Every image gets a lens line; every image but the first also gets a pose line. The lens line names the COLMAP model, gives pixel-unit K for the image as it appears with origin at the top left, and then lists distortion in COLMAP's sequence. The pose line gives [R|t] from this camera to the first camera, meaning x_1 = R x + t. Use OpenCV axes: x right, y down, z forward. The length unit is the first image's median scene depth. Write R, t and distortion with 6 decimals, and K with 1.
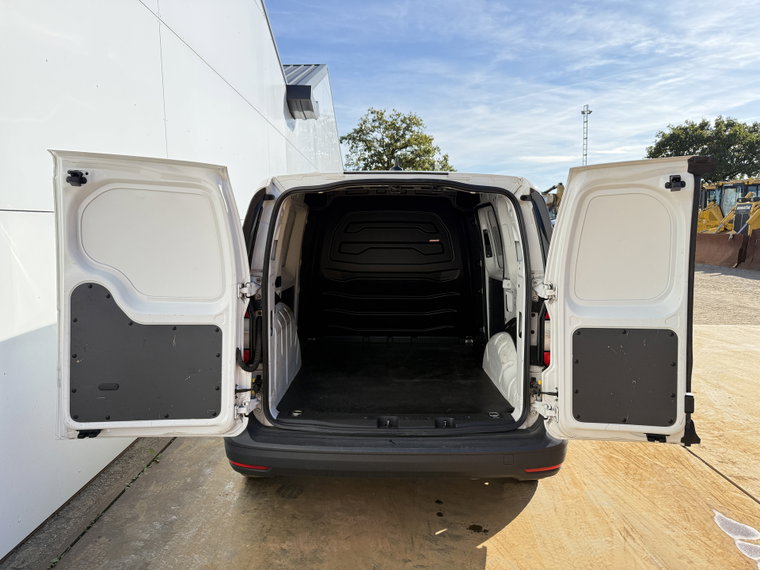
lens RADIAL K [[542.5, 0, 379.2], [0, 542.5, 289.9], [0, 0, 1]] dist [0.045092, -0.048728]
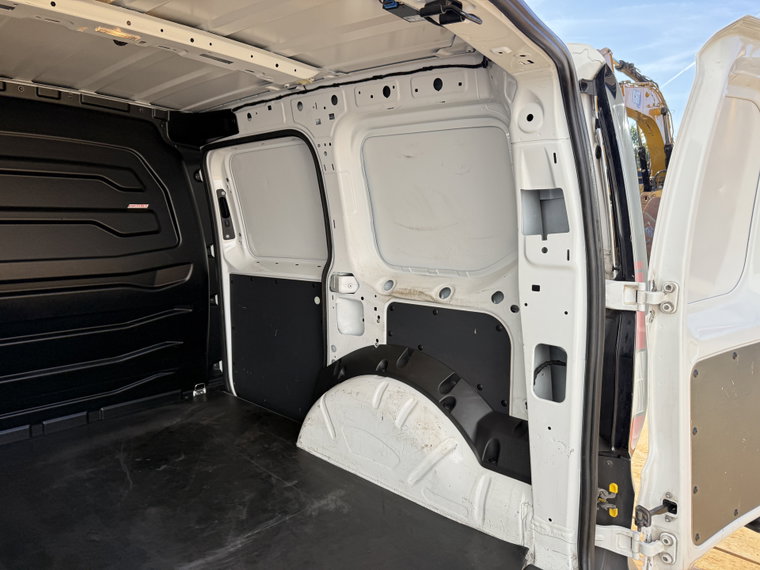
lens RADIAL K [[542.5, 0, 374.0], [0, 542.5, 280.1], [0, 0, 1]] dist [0.045092, -0.048728]
pose [[0.686533, -0.078923, 0.722803, -0.144952], [0.076646, 0.996408, 0.035998, -0.035480], [-0.723048, 0.030686, 0.690116, 0.675970]]
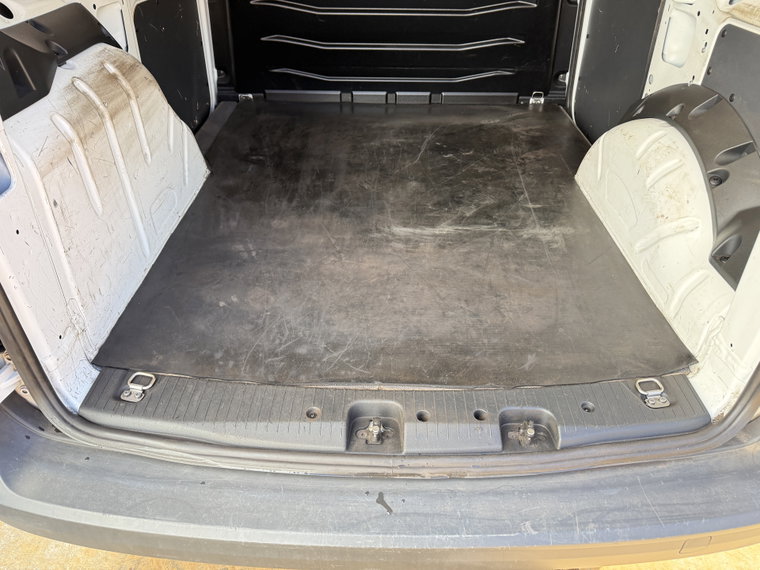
lens RADIAL K [[542.5, 0, 383.7], [0, 542.5, 283.9], [0, 0, 1]] dist [0.045092, -0.048728]
pose [[0.999992, 0.003944, 0.001134, 0.017765], [-0.003987, 0.868040, 0.496478, -0.024237], [0.000974, -0.496478, 0.868049, 0.605795]]
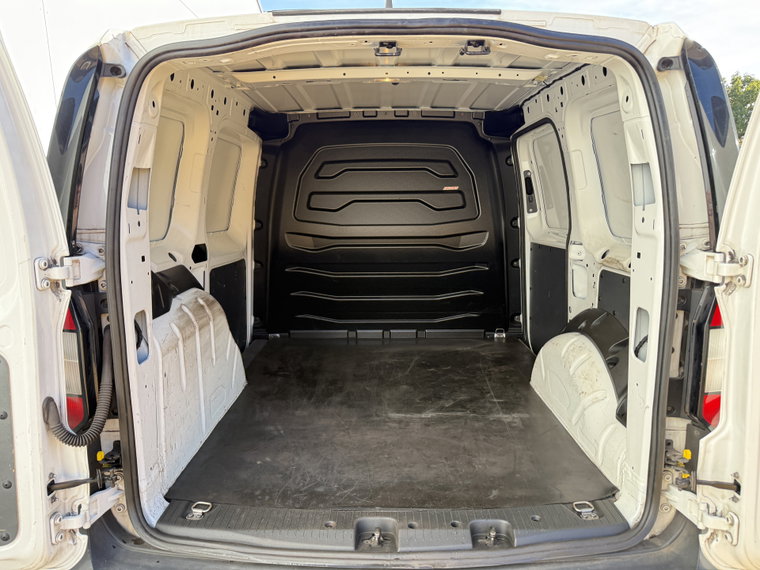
lens RADIAL K [[542.5, 0, 378.0], [0, 542.5, 294.9], [0, 0, 1]] dist [0.045092, -0.048728]
pose [[0.999905, -0.012332, -0.006129, 0.019437], [0.012701, 0.997841, 0.064434, -0.005866], [0.005321, -0.064506, 0.997903, 0.430653]]
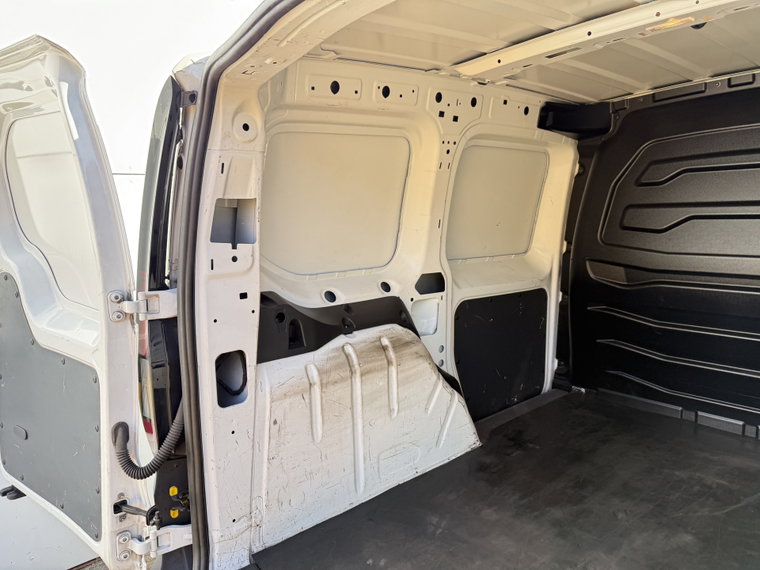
lens RADIAL K [[542.5, 0, 367.2], [0, 542.5, 287.9], [0, 0, 1]] dist [0.045092, -0.048728]
pose [[0.653703, 0.081098, -0.752393, 0.192546], [-0.053686, 0.996706, 0.060787, -0.043566], [0.754845, 0.000656, 0.655903, 0.672894]]
